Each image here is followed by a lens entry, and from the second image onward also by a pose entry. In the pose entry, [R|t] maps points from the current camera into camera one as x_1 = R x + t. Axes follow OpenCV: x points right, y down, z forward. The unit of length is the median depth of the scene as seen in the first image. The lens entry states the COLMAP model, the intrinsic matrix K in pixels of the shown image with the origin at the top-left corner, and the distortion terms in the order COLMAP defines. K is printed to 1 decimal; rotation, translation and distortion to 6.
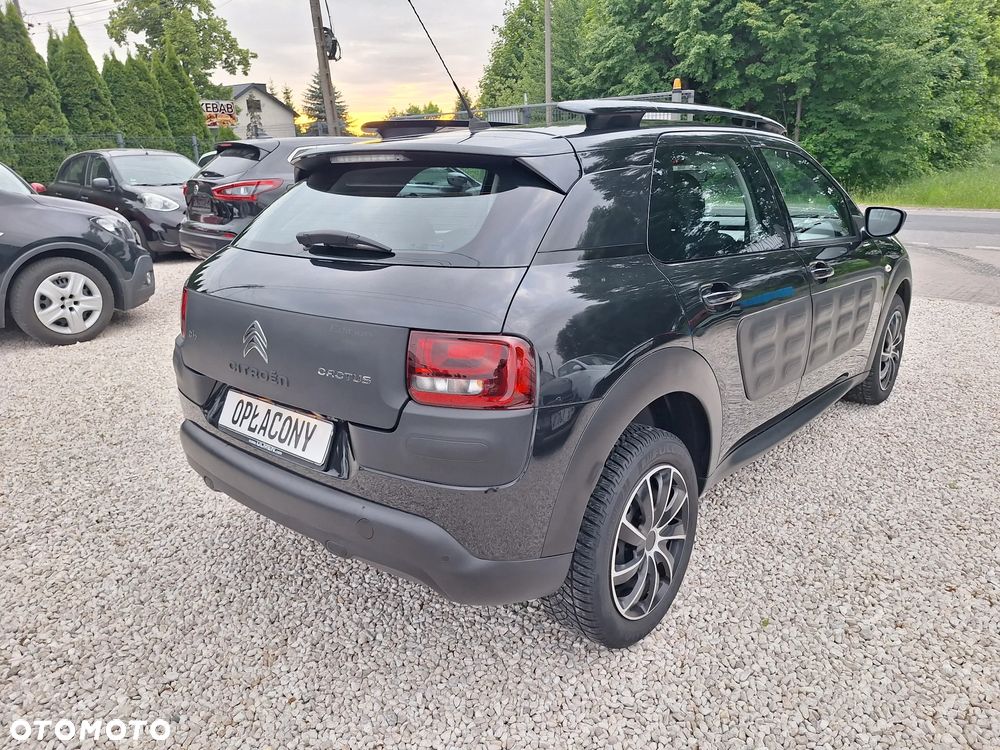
lens RADIAL K [[681.6, 0, 502.0], [0, 681.6, 371.2], [0, 0, 1]] dist [0.041086, -0.031260]
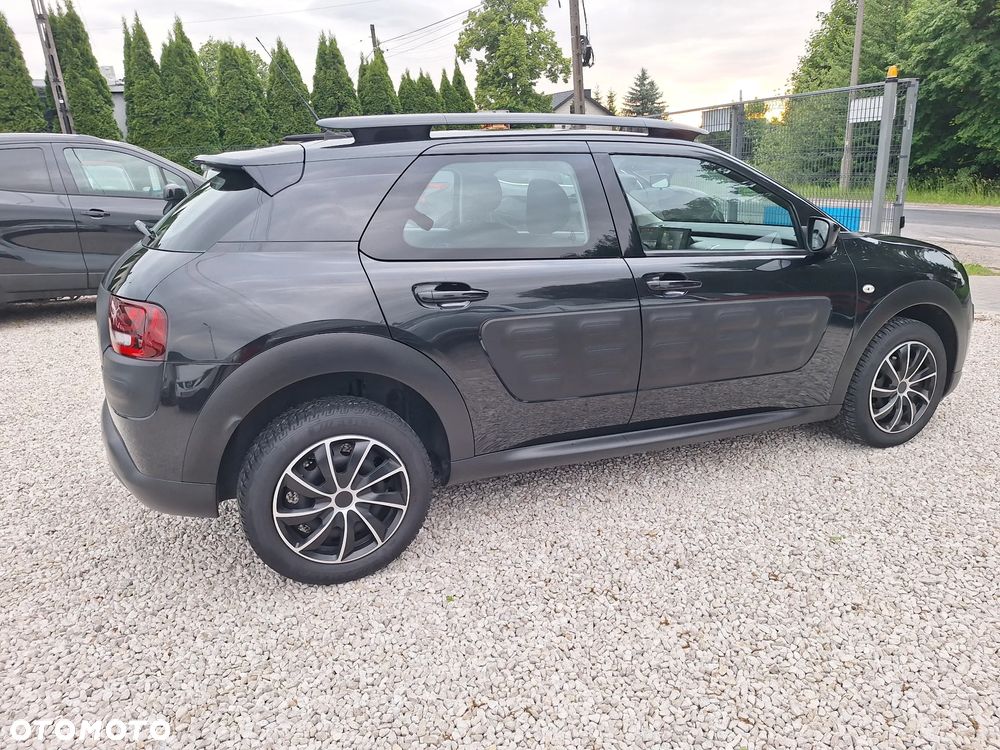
lens RADIAL K [[681.6, 0, 507.9], [0, 681.6, 381.1], [0, 0, 1]] dist [0.041086, -0.031260]
pose [[0.911300, 0.117661, -0.394575, 0.567943], [-0.113138, 0.992970, 0.034799, -0.013967], [0.395895, 0.012929, 0.918205, 0.029407]]
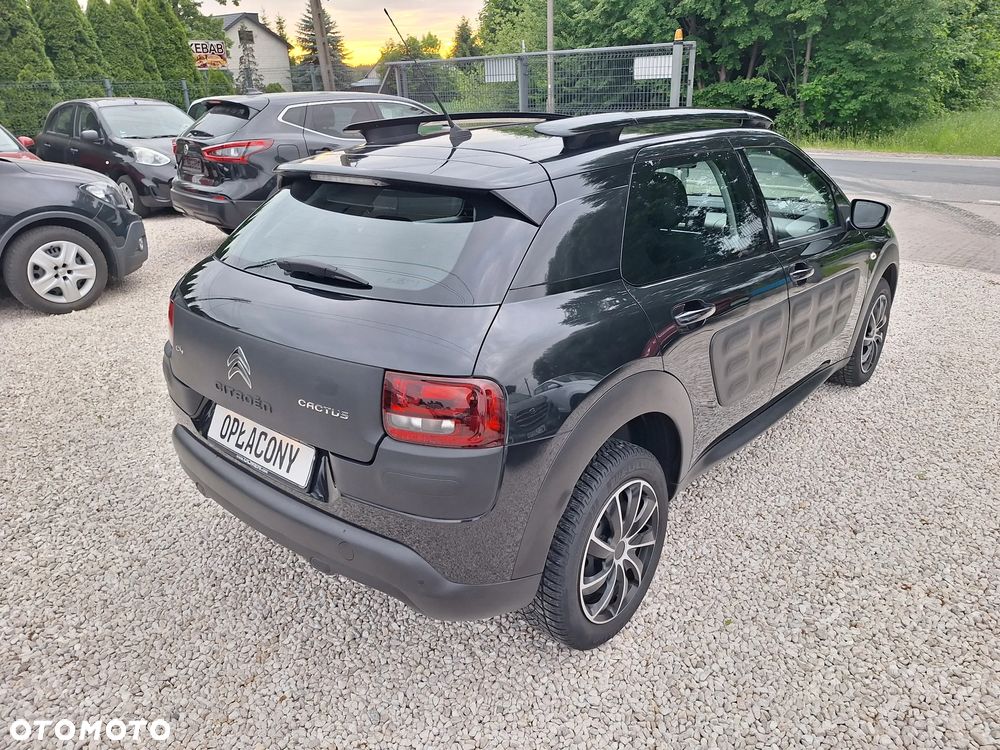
lens RADIAL K [[681.6, 0, 502.2], [0, 681.6, 370.8], [0, 0, 1]] dist [0.041086, -0.031260]
pose [[0.999997, 0.002060, -0.001022, 0.022581], [-0.001968, 0.996546, 0.083022, -0.072853], [0.001189, -0.083020, 0.996547, -0.018689]]
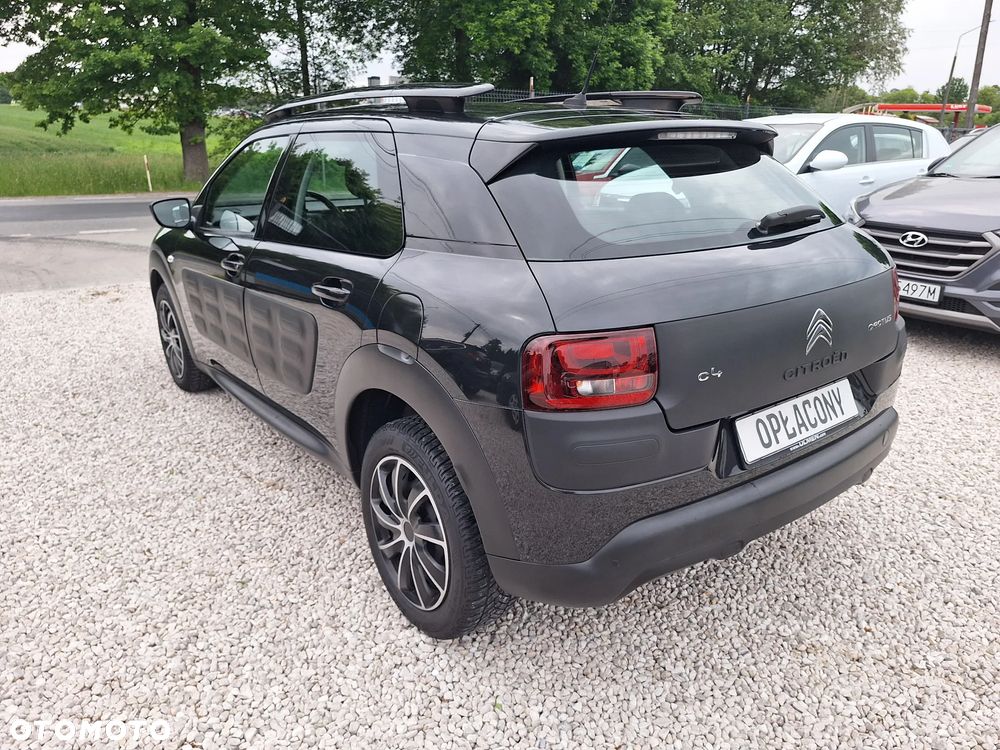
lens RADIAL K [[681.6, 0, 501.8], [0, 681.6, 385.9], [0, 0, 1]] dist [0.041086, -0.031260]
pose [[0.228531, -0.300933, 0.925858, -0.797761], [0.271408, 0.933014, 0.236267, -0.184854], [-0.934939, 0.197291, 0.294899, 0.674695]]
